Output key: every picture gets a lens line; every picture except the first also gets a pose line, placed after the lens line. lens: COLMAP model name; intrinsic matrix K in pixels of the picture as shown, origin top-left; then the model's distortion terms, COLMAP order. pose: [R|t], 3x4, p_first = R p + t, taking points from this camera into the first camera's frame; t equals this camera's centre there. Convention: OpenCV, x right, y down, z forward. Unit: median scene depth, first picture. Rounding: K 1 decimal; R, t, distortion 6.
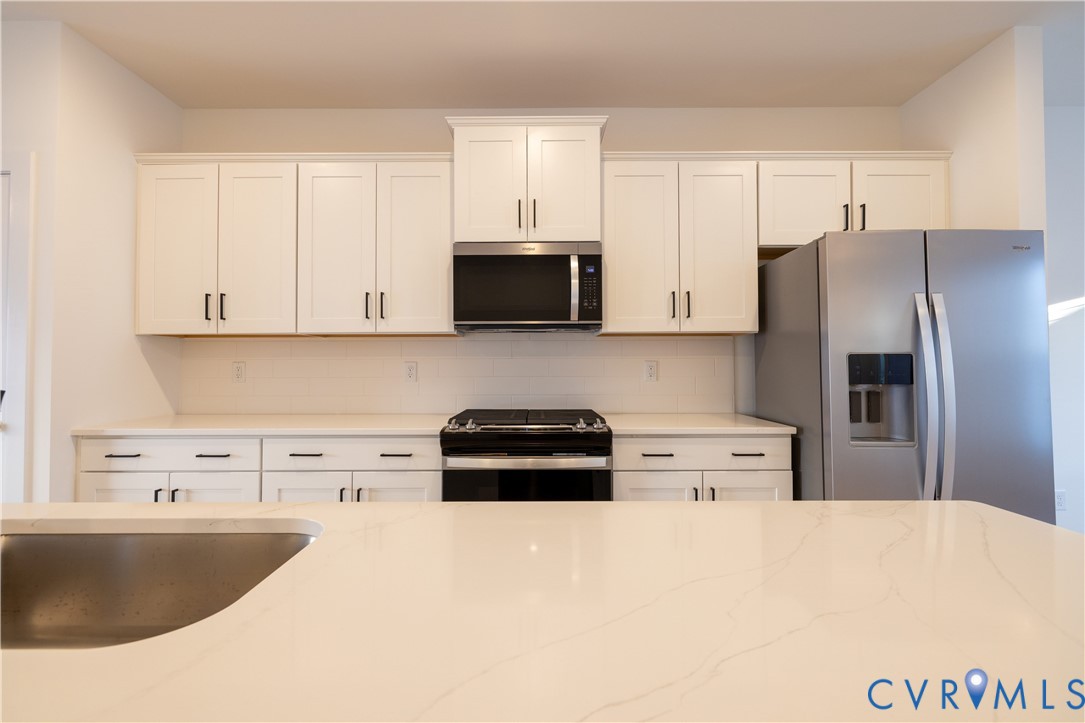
lens RADIAL K [[455.4, 0, 537.7], [0, 455.4, 354.8], [0, 0, 1]] dist [0.001180, 0.000254]
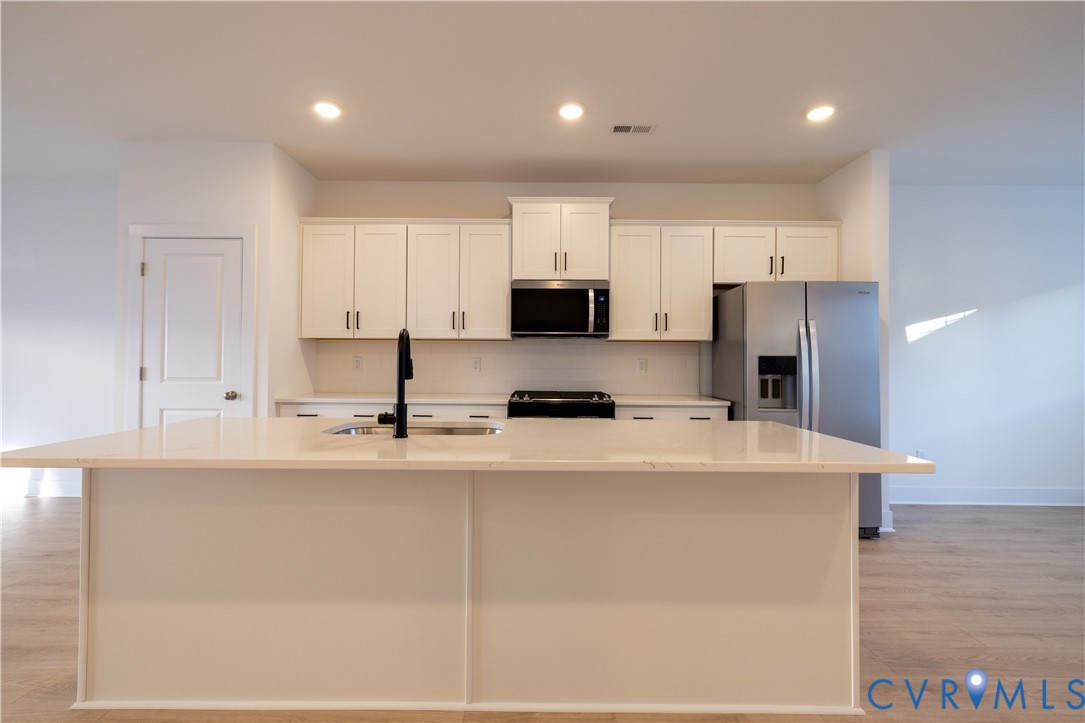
lens RADIAL K [[455.4, 0, 537.7], [0, 455.4, 354.8], [0, 0, 1]] dist [0.001180, 0.000254]
pose [[0.999949, 0.009866, -0.002162, -0.092208], [-0.009848, 0.999920, 0.007920, -0.009035], [0.002240, -0.007899, 0.999966, -0.518474]]
